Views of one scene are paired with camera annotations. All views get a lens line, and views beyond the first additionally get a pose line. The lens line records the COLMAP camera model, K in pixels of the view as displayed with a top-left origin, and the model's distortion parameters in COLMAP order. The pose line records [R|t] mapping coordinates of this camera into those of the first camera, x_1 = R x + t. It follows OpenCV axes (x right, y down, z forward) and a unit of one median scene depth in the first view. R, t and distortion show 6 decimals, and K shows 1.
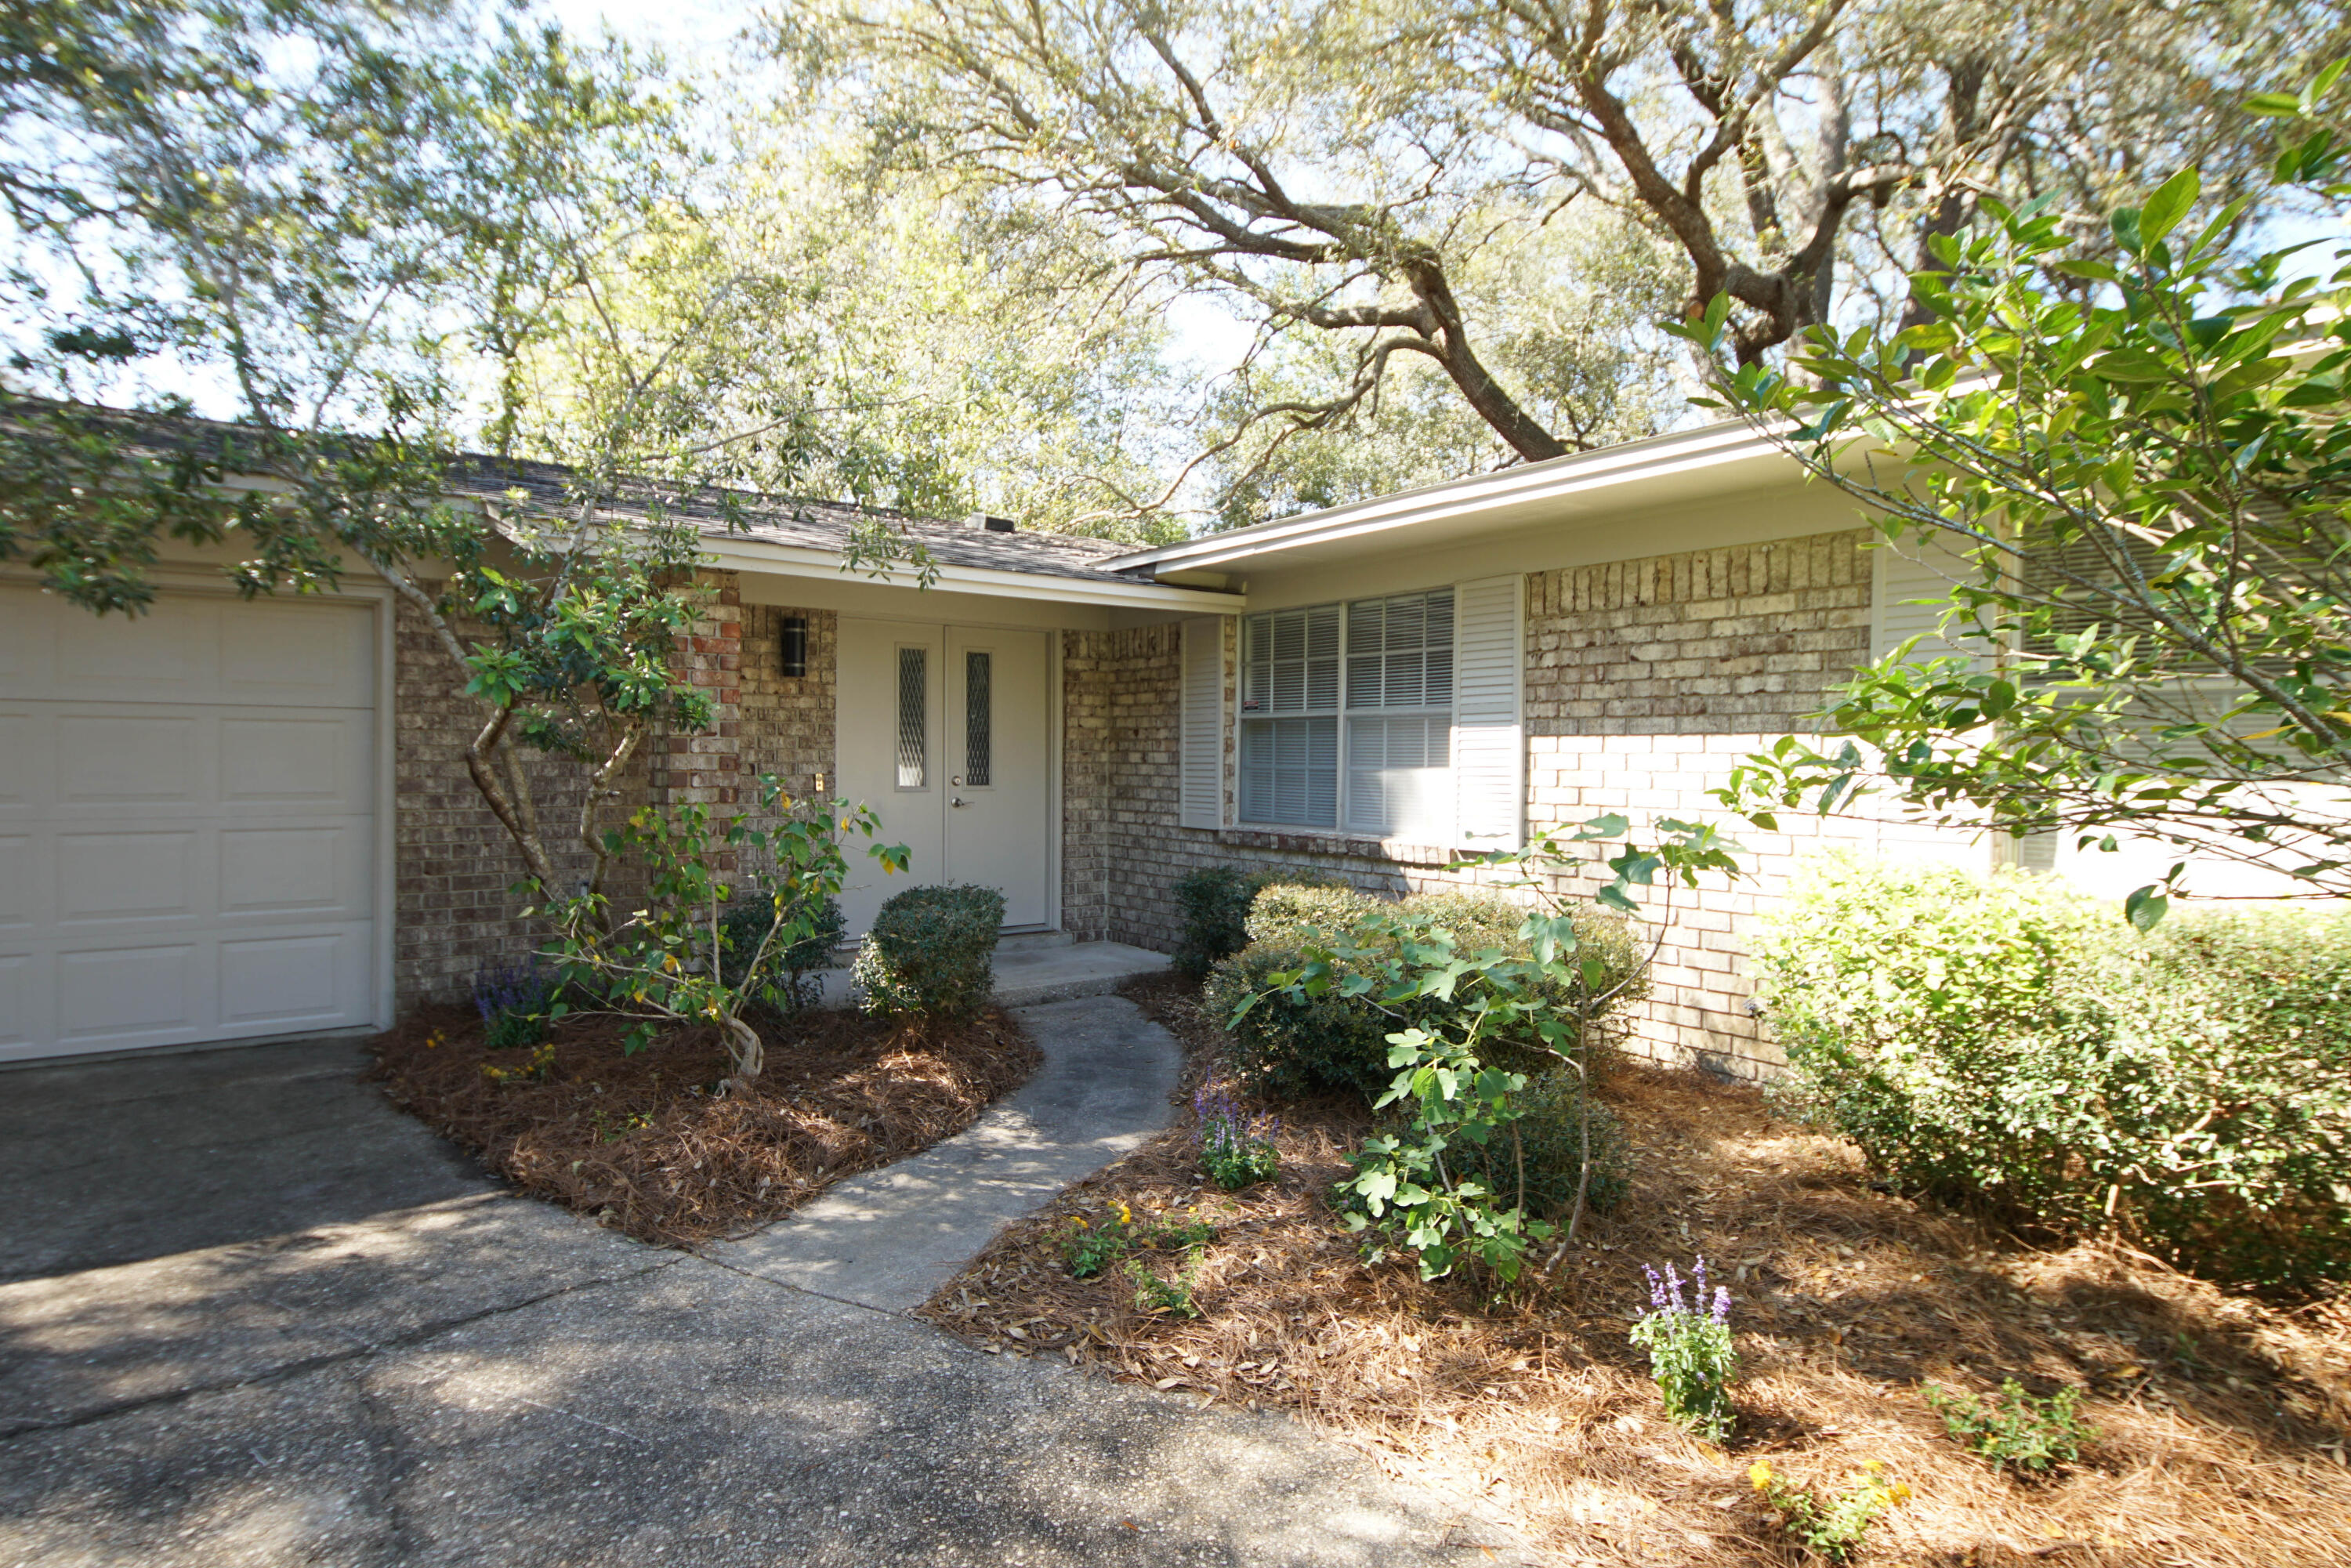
lens RADIAL K [[1263.2, 0, 1156.3], [0, 1263.2, 774.0], [0, 0, 1]] dist [0.025184, -0.027954]
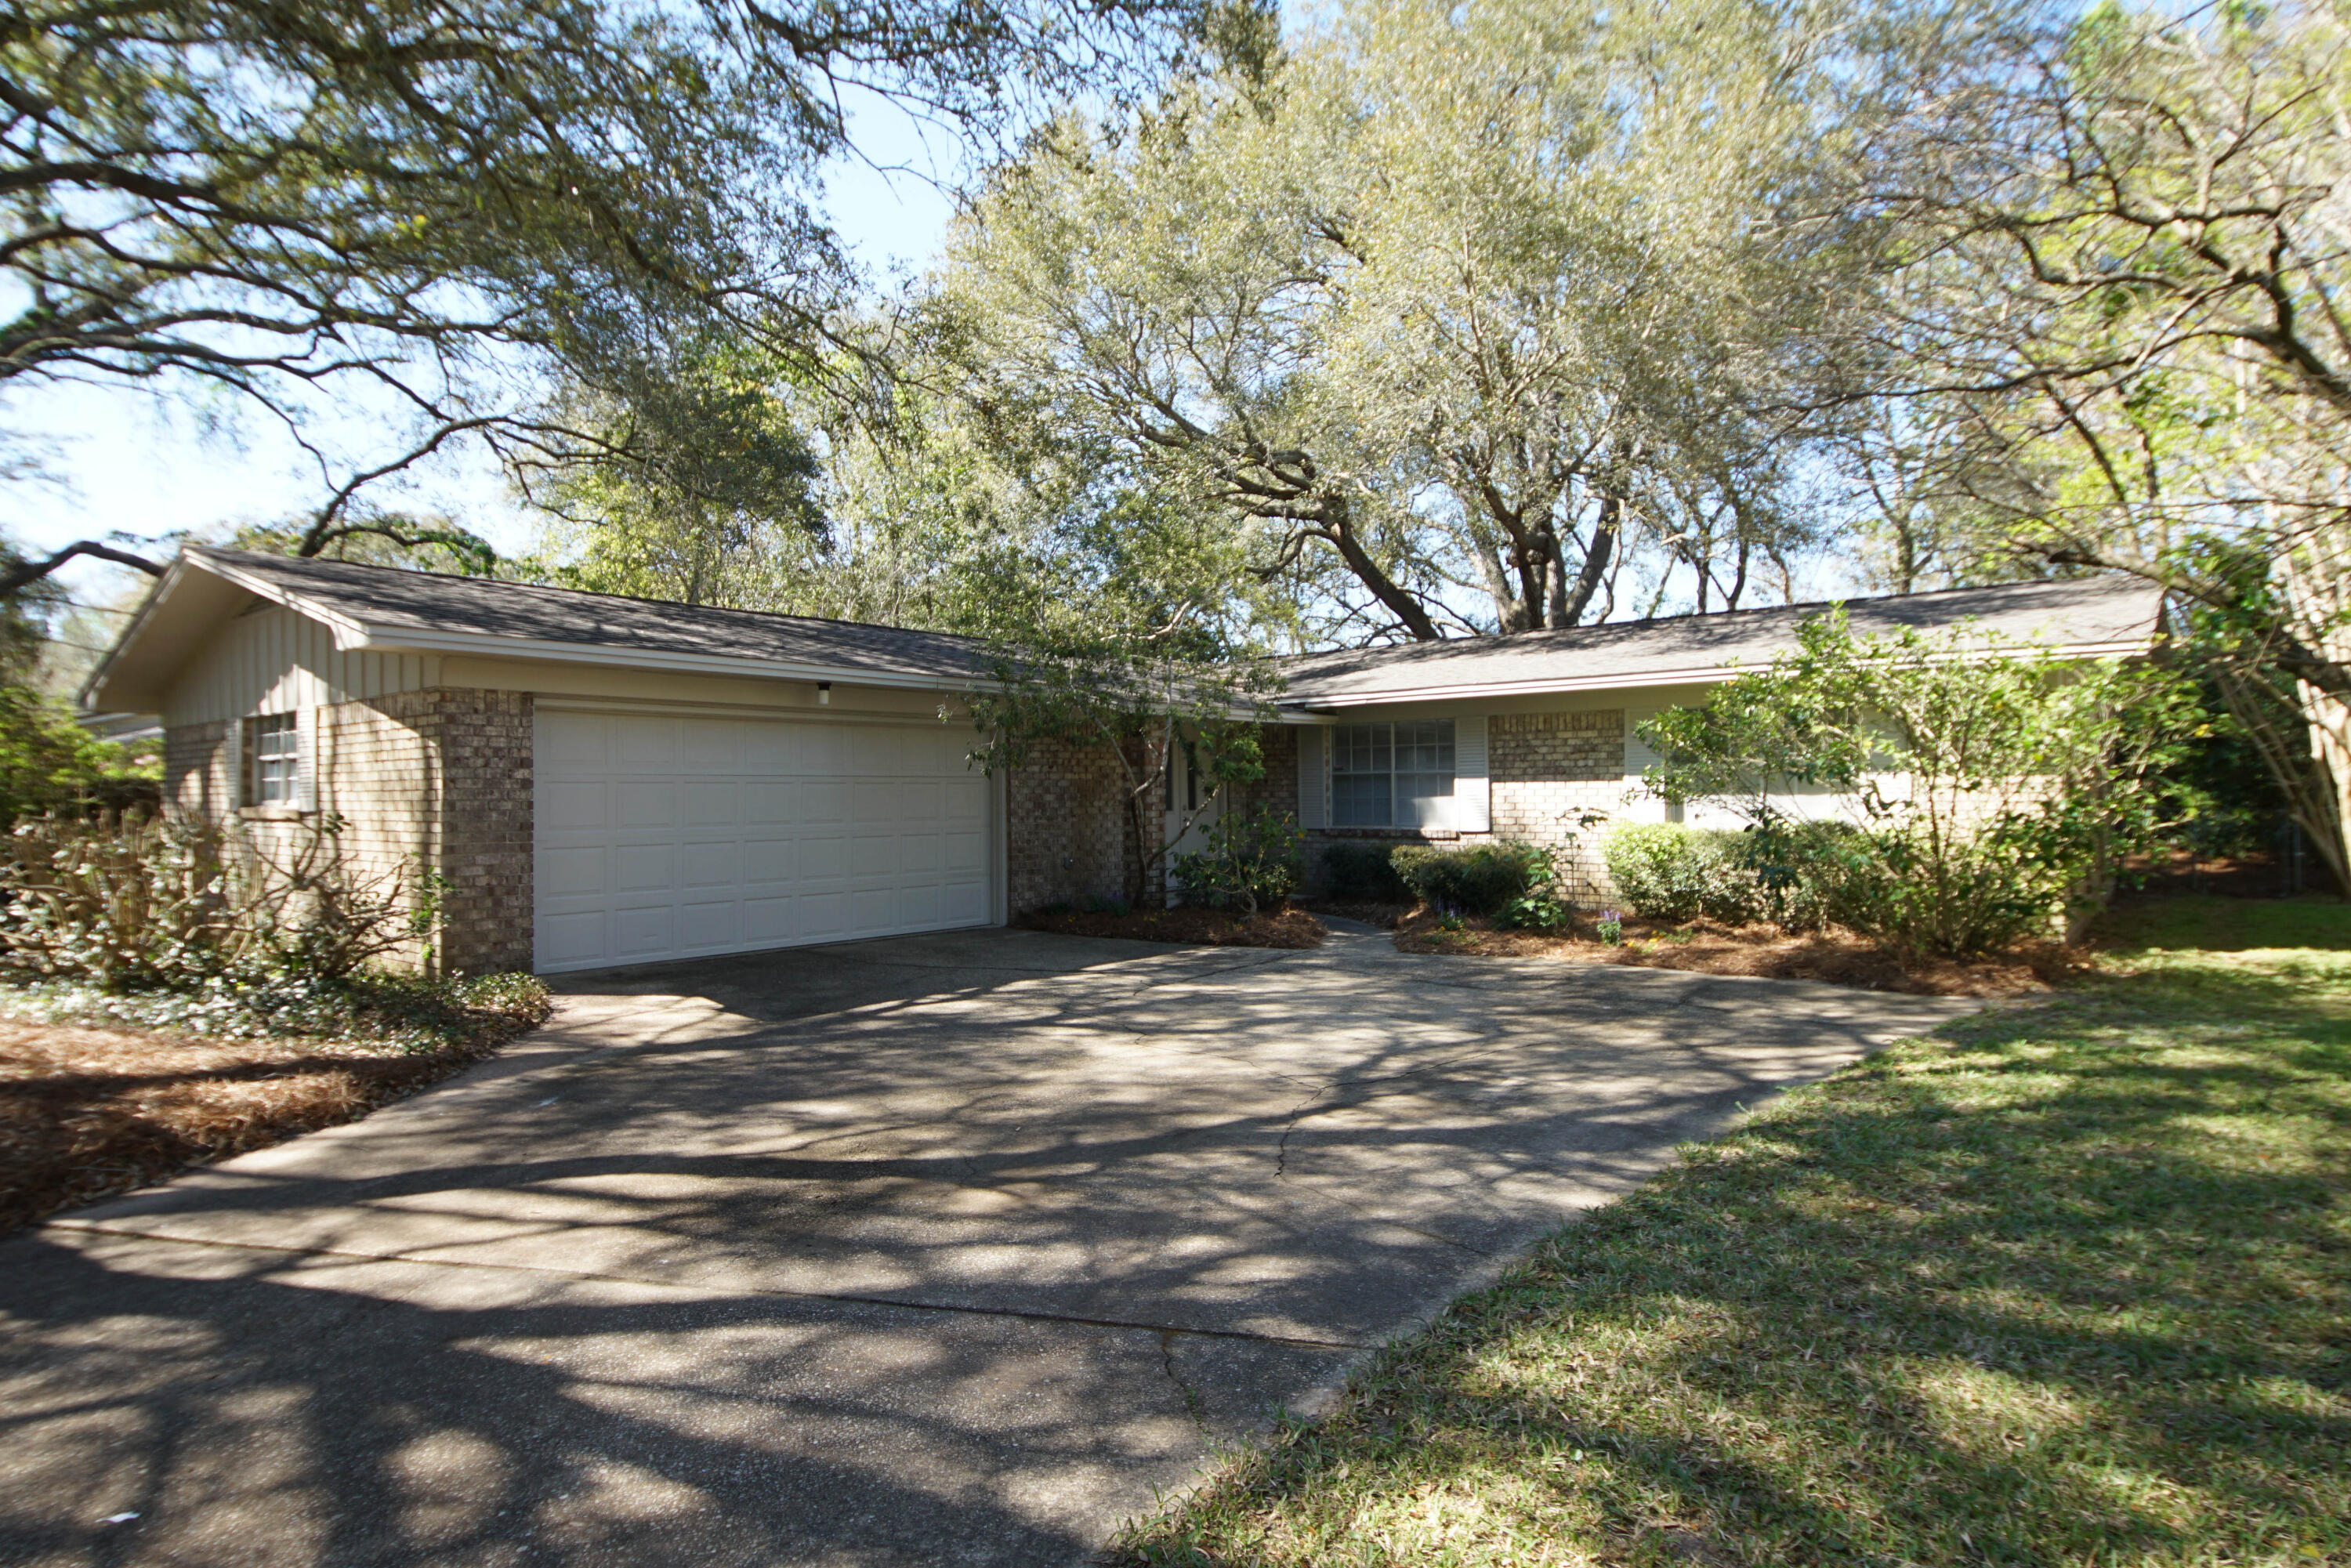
lens RADIAL K [[1263.2, 0, 1156.3], [0, 1263.2, 774.0], [0, 0, 1]] dist [0.025184, -0.027954]
pose [[0.976650, -0.012760, 0.214456, -0.810200], [0.019851, 0.999324, -0.030945, 0.015140], [-0.213916, 0.034479, 0.976243, -1.169646]]
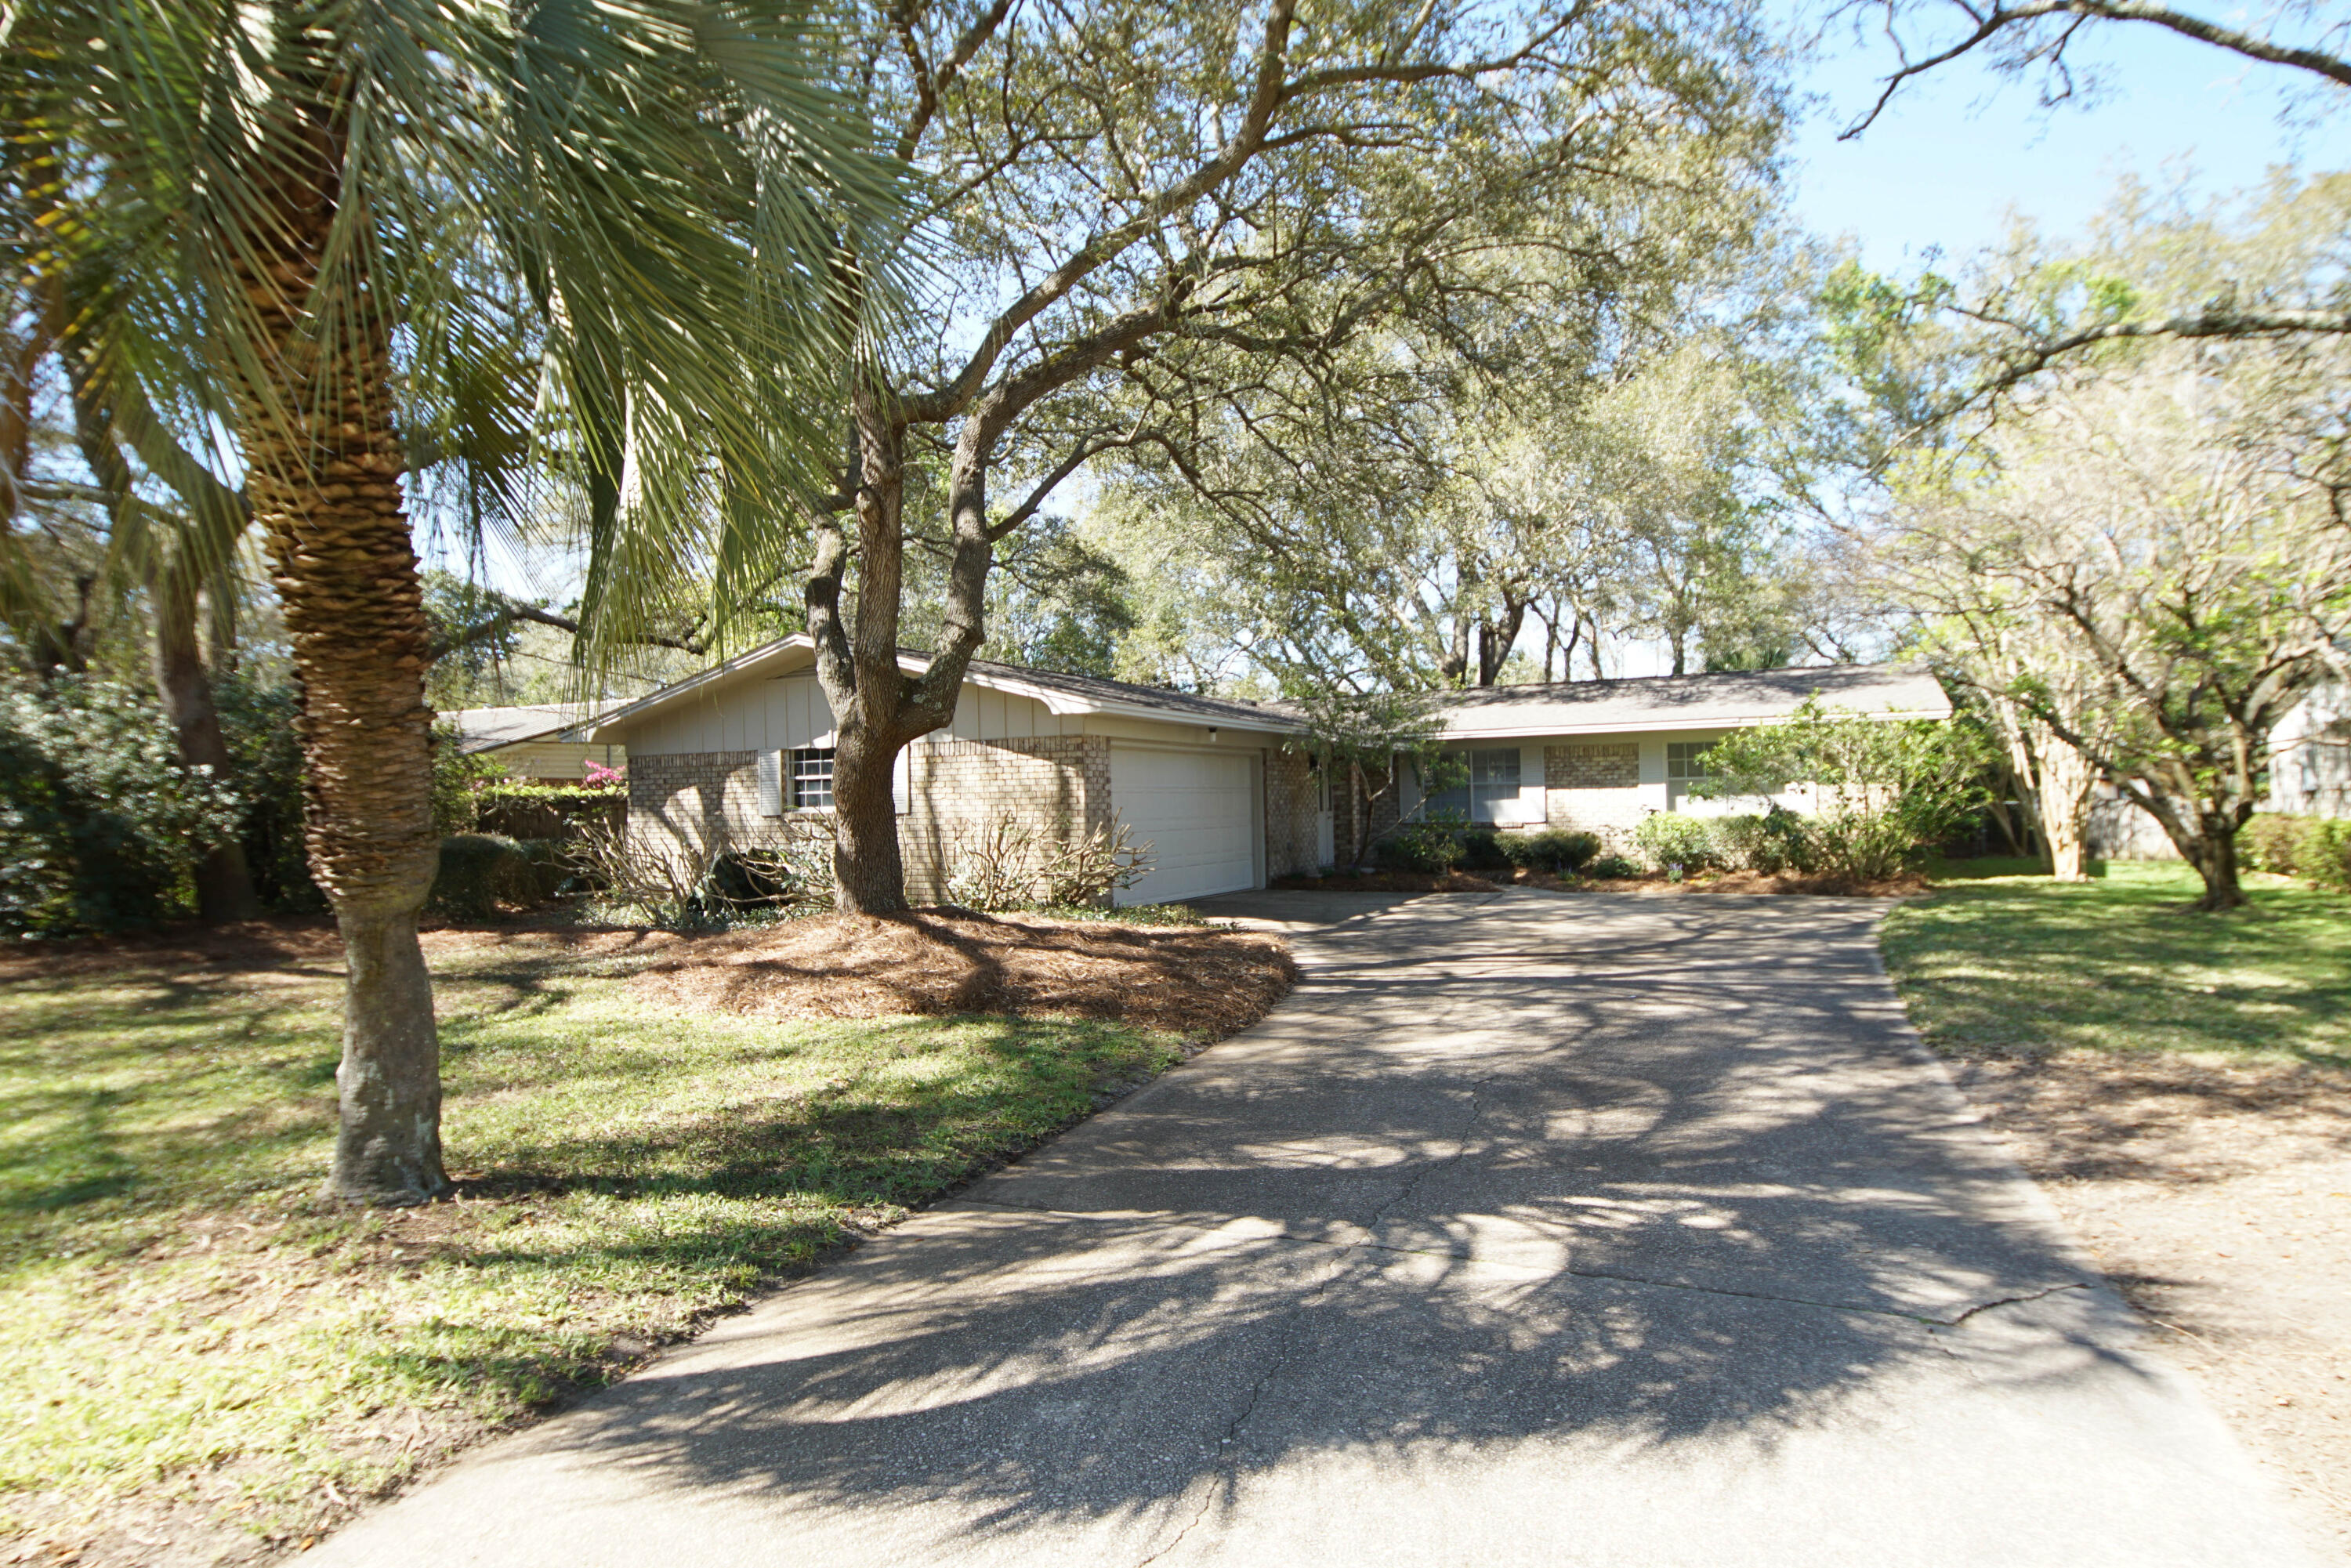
lens RADIAL K [[1262.8, 0, 1158.1], [0, 1262.8, 774.5], [0, 0, 1]] dist [0.027920, -0.030084]
pose [[0.899447, -0.014884, 0.436776, -2.241130], [0.032875, 0.998893, -0.033660, 0.012199], [-0.435791, 0.044634, 0.898940, -1.758700]]
